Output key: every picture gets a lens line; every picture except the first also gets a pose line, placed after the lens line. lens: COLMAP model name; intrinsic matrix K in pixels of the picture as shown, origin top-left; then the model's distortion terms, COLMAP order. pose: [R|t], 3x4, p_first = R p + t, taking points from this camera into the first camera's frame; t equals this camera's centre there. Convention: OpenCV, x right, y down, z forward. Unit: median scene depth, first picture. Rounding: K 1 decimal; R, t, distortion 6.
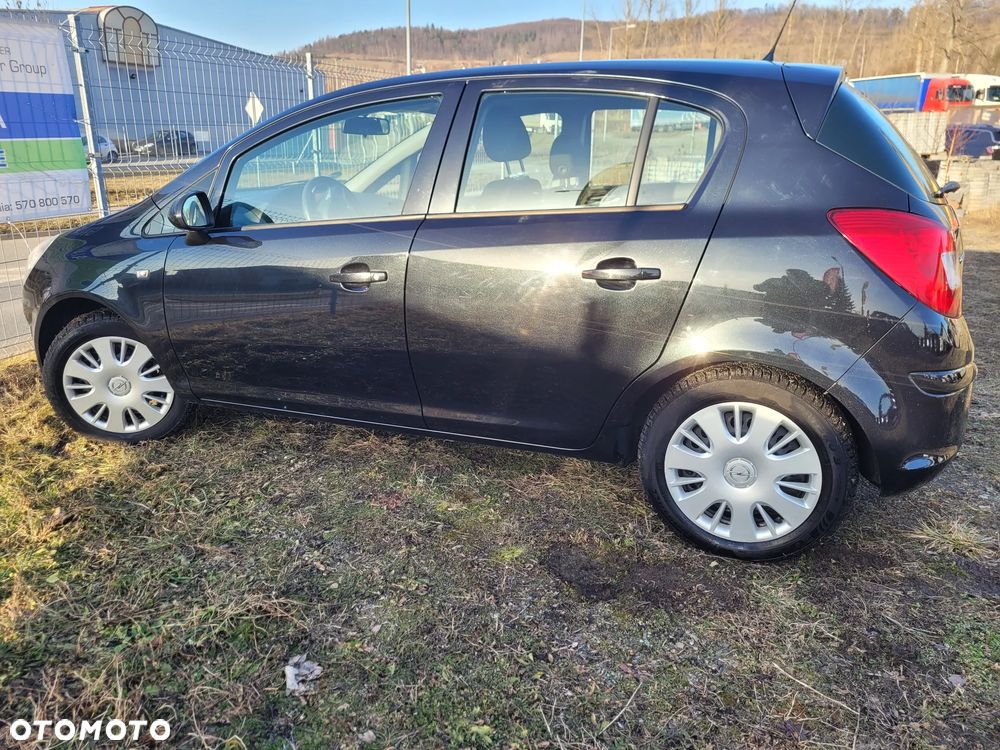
lens RADIAL K [[751.6, 0, 486.8], [0, 751.6, 379.5], [0, 0, 1]] dist [0.056865, -0.047373]
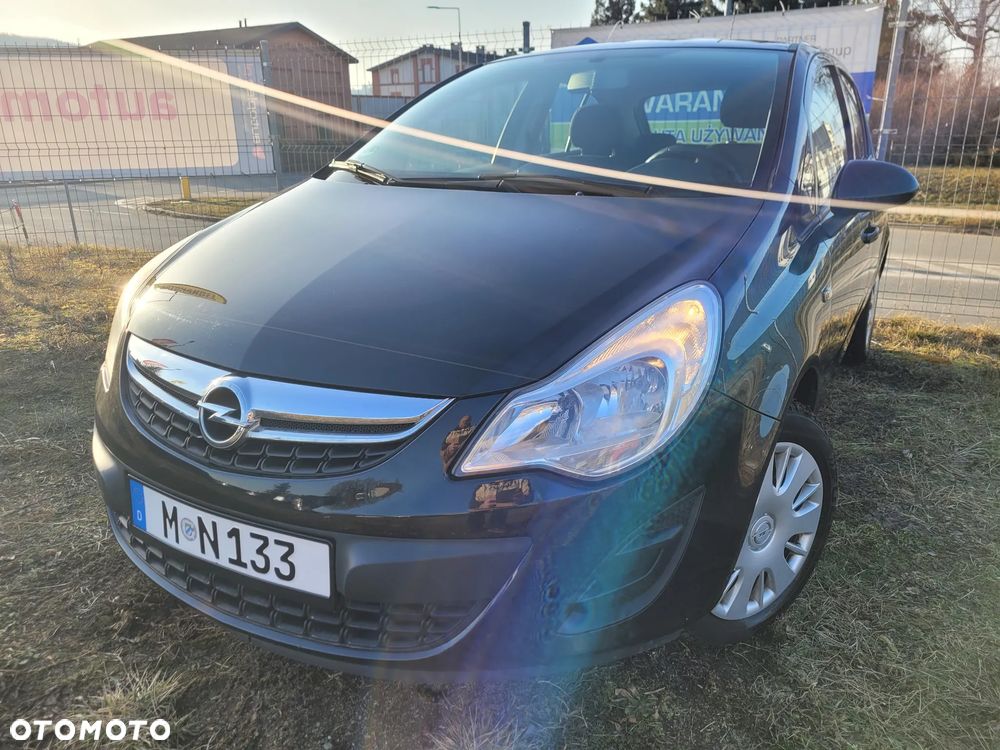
lens RADIAL K [[751.6, 0, 501.1], [0, 751.6, 375.2], [0, 0, 1]] dist [0.056865, -0.047373]
pose [[-0.098798, 0.303418, -0.947722, 1.011447], [-0.301990, 0.898324, 0.319085, -0.313365], [0.948178, 0.317727, 0.002877, 1.112654]]
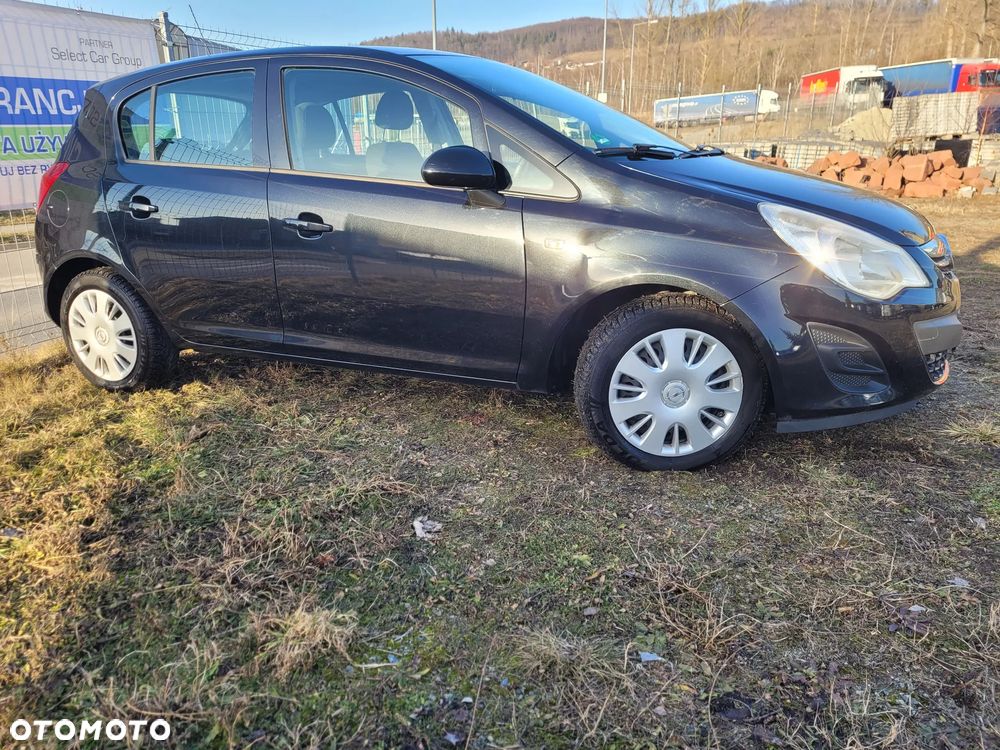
lens RADIAL K [[751.6, 0, 482.1], [0, 751.6, 382.8], [0, 0, 1]] dist [0.056865, -0.047373]
pose [[0.999098, -0.015347, -0.039583, -0.073918], [0.015391, 0.999881, 0.000806, 0.111092], [0.039566, -0.001414, 0.999216, -0.147461]]
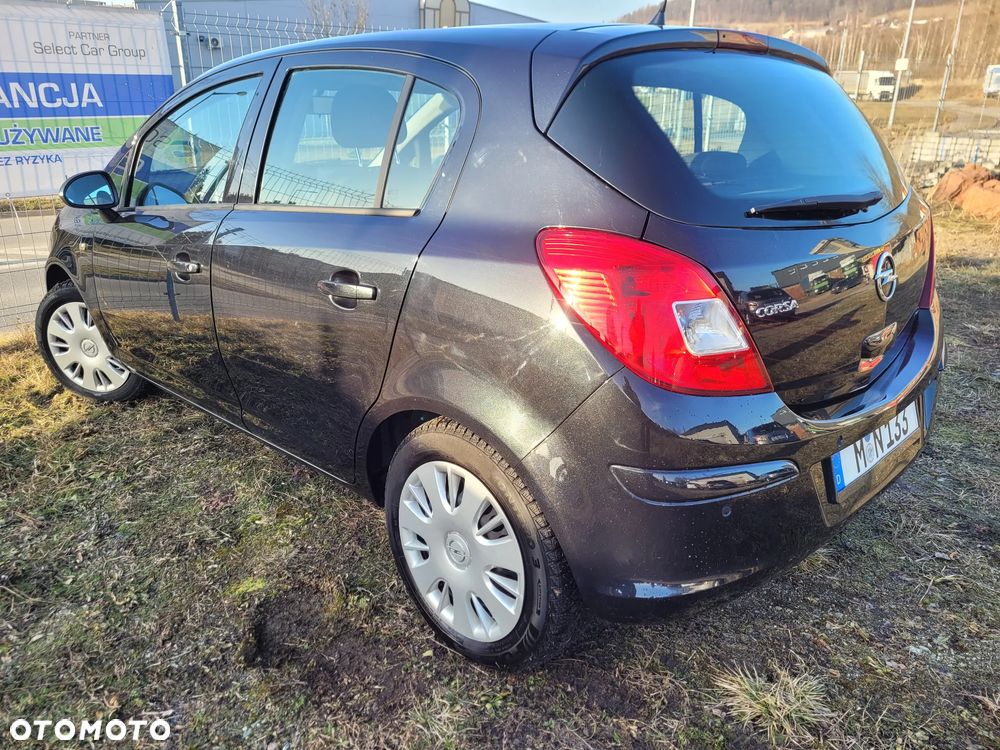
lens RADIAL K [[751.6, 0, 488.5], [0, 751.6, 372.3], [0, 0, 1]] dist [0.056865, -0.047373]
pose [[0.929317, 0.121431, -0.348748, 0.532590], [-0.112148, 0.992590, 0.046769, -0.089540], [0.351843, -0.004352, 0.936049, 0.230816]]
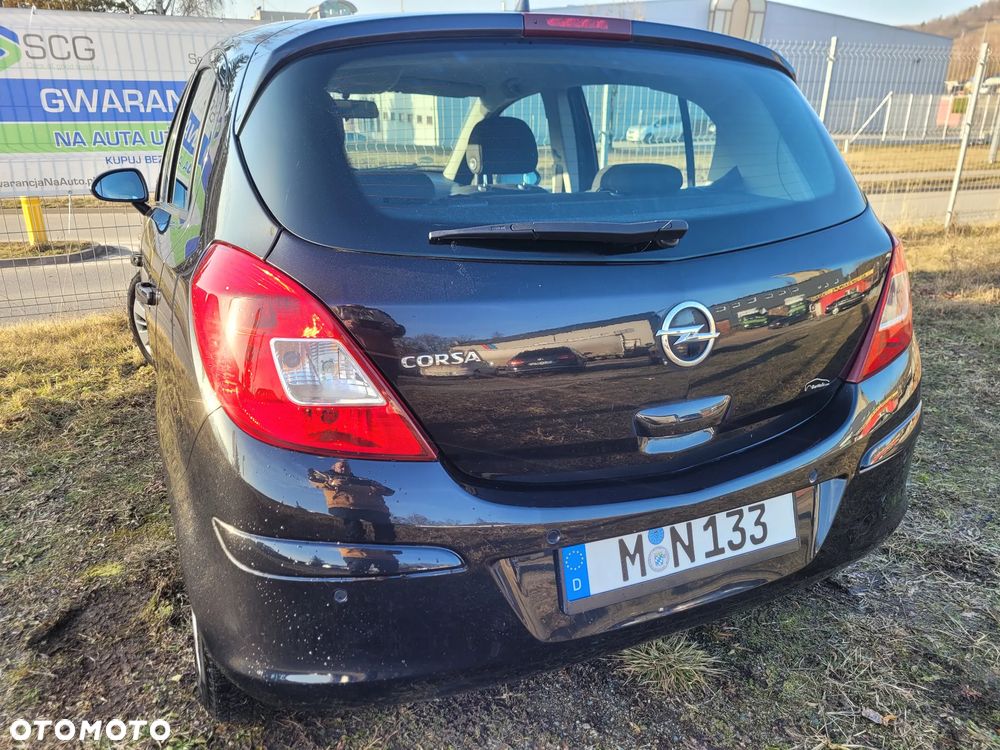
lens RADIAL K [[751.6, 0, 489.4], [0, 751.6, 382.0], [0, 0, 1]] dist [0.056865, -0.047373]
pose [[0.742810, 0.225204, -0.630490, 0.846694], [-0.206895, 0.972848, 0.103738, -0.176423], [0.636733, 0.053388, 0.769234, 0.514230]]
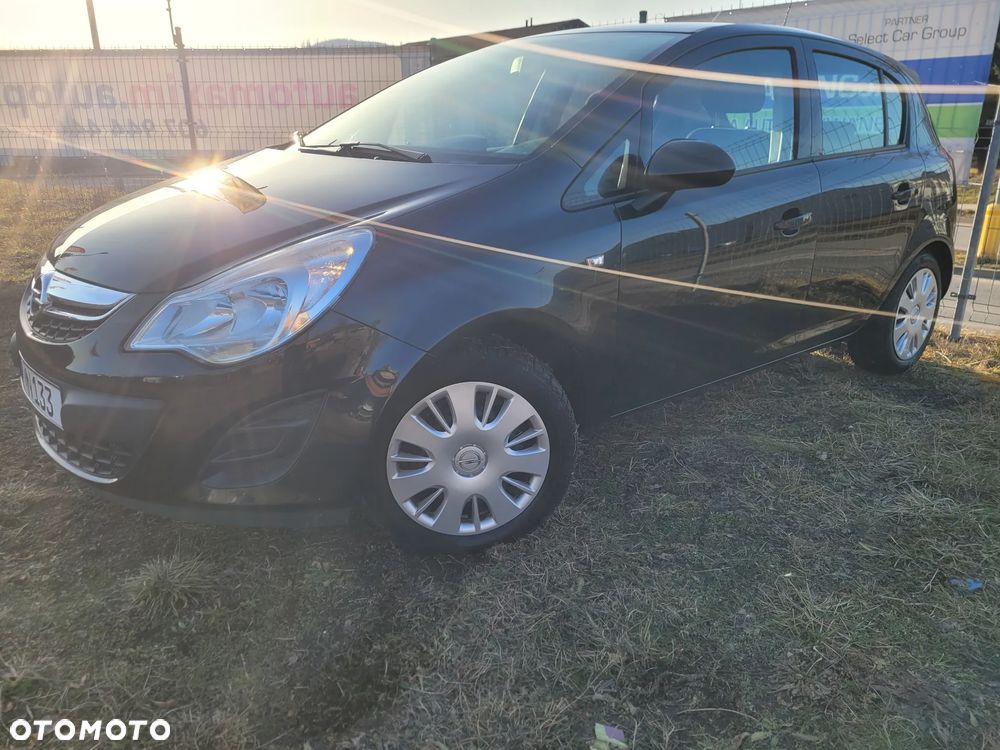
lens RADIAL K [[751.6, 0, 496.8], [0, 751.6, 379.4], [0, 0, 1]] dist [0.056865, -0.047373]
pose [[-0.437548, 0.278843, -0.854867, 1.007789], [-0.286693, 0.857826, 0.426546, -0.446036], [0.852267, 0.431719, -0.295398, 1.591948]]
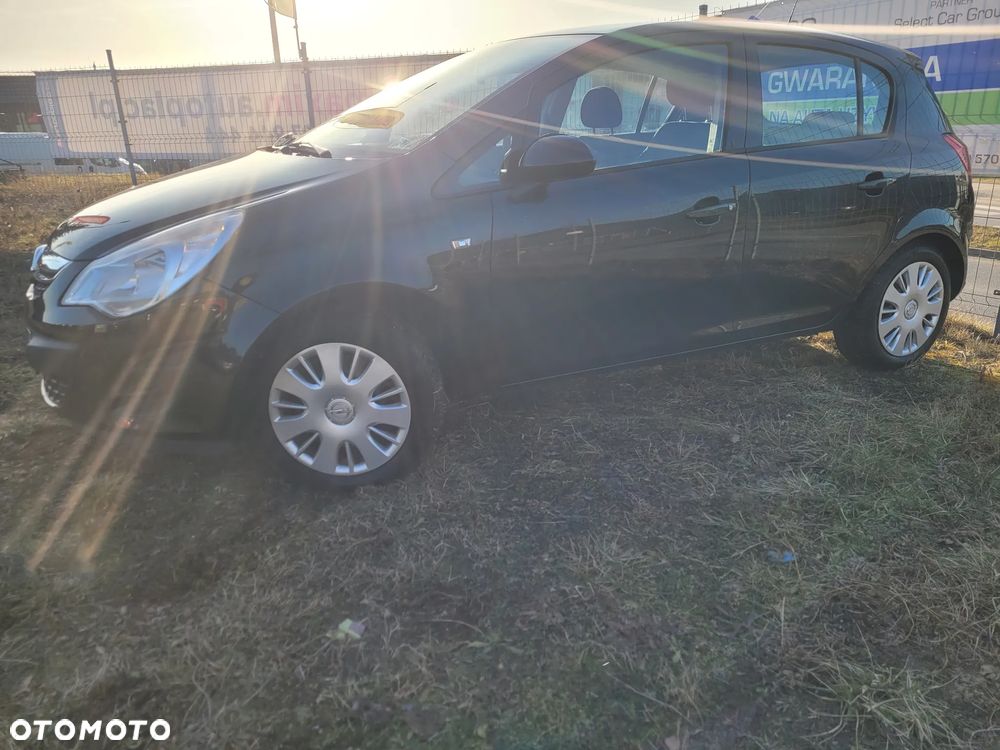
lens RADIAL K [[751.6, 0, 496.1], [0, 751.6, 376.4], [0, 0, 1]] dist [0.056865, -0.047373]
pose [[-0.622957, 0.252084, -0.740526, 0.929034], [-0.229667, 0.845995, 0.481191, -0.551092], [0.747782, 0.469836, -0.469123, 1.918949]]
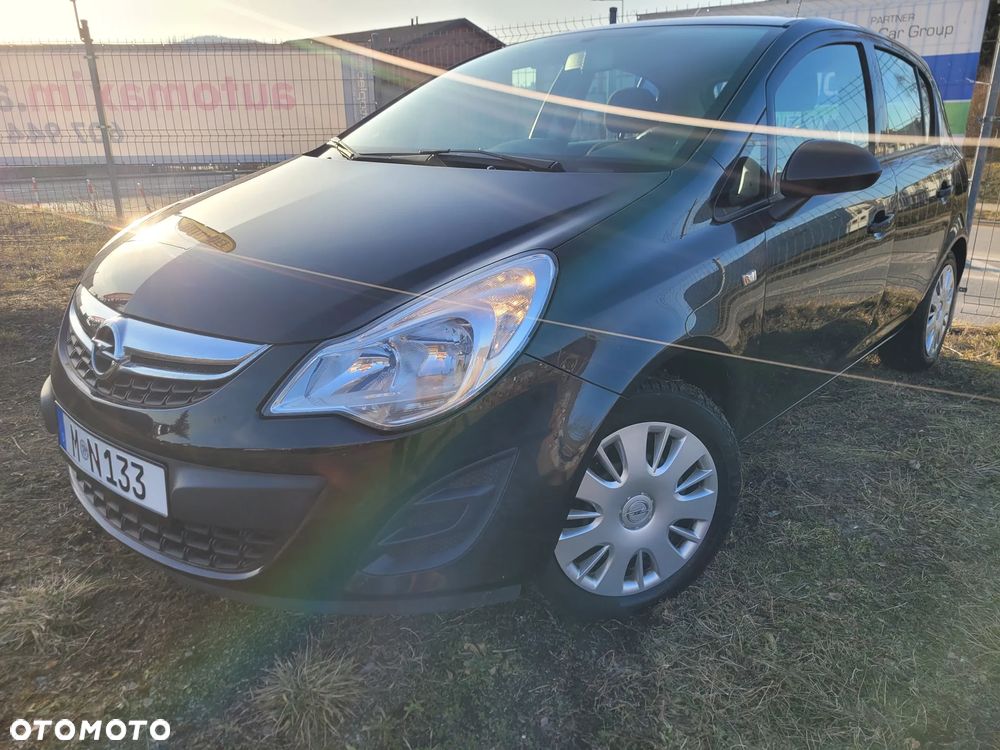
lens RADIAL K [[751.6, 0, 500.9], [0, 751.6, 382.1], [0, 0, 1]] dist [0.056865, -0.047373]
pose [[-0.299312, 0.303218, -0.904694, 0.997872], [-0.294007, 0.872719, 0.389771, -0.367585], [0.907729, 0.382649, -0.172067, 1.340557]]
